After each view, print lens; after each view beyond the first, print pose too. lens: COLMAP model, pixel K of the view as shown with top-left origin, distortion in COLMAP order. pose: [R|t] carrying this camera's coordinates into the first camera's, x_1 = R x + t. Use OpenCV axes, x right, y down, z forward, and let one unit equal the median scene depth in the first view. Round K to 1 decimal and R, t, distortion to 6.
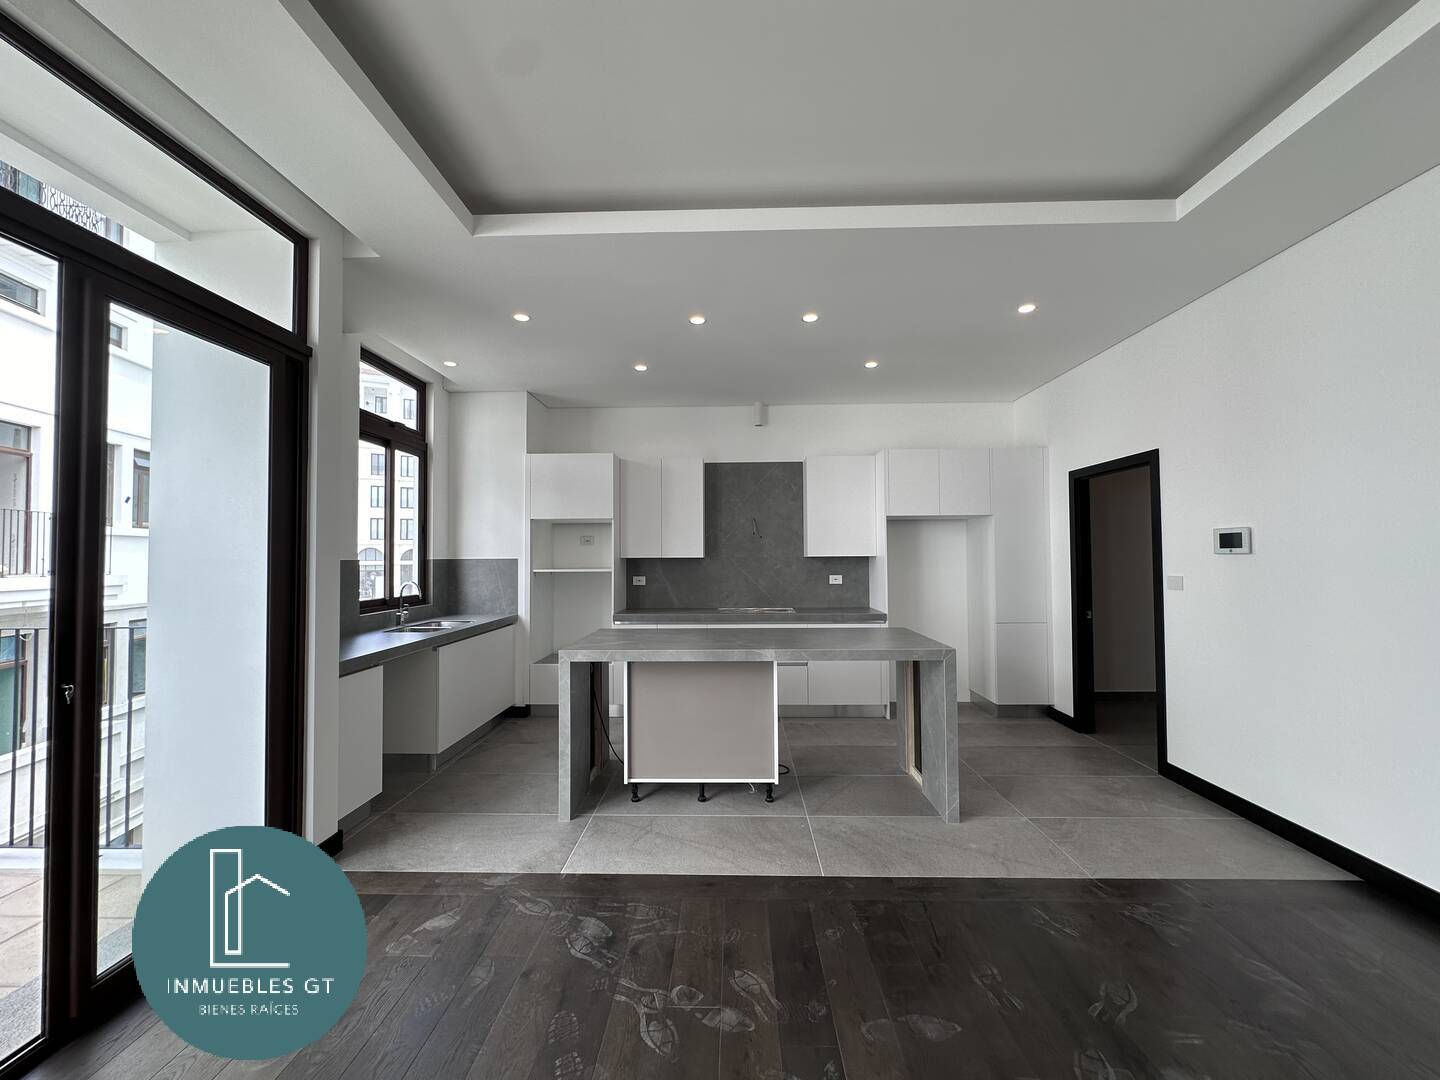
lens RADIAL K [[575.0, 0, 713.9], [0, 575.0, 543.4], [0, 0, 1]] dist [-0.001327, 0.000738]
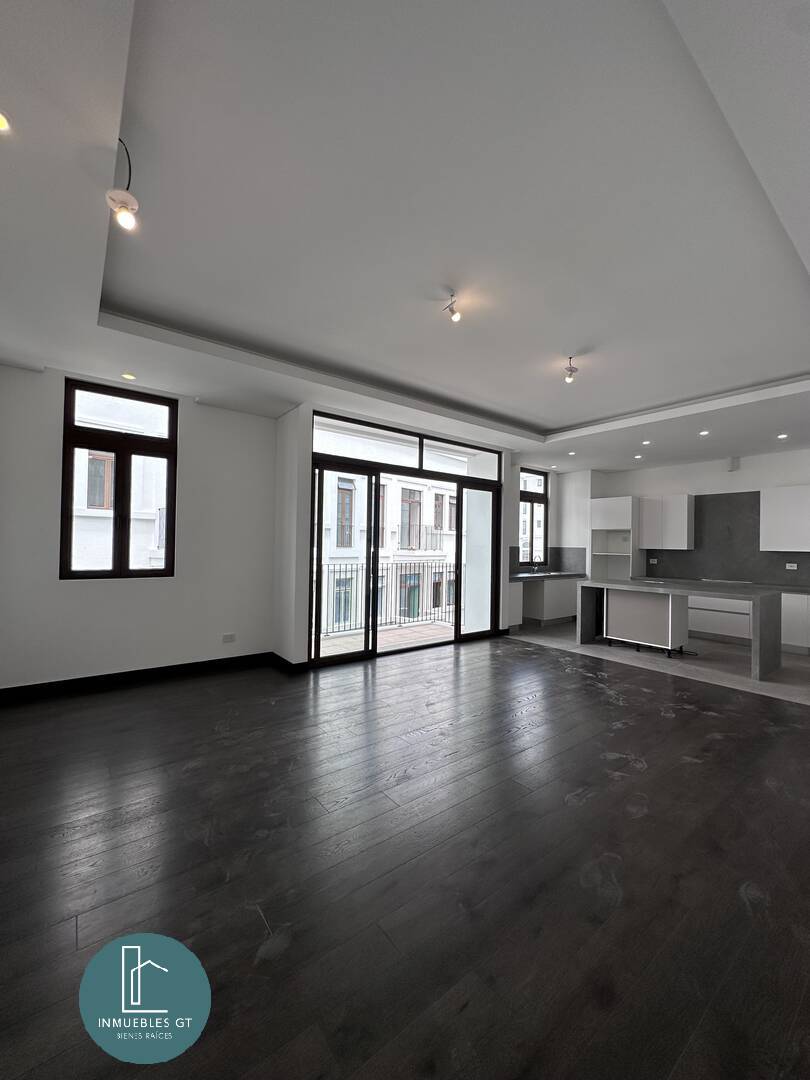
lens RADIAL K [[431.2, 0, 405.3], [0, 431.2, 534.2], [0, 0, 1]] dist [-0.001327, 0.000738]
pose [[0.640620, -0.001294, -0.767857, 0.480943], [-0.001735, 0.999994, -0.003133, -0.018580], [0.767856, 0.003339, 0.640613, -0.578752]]
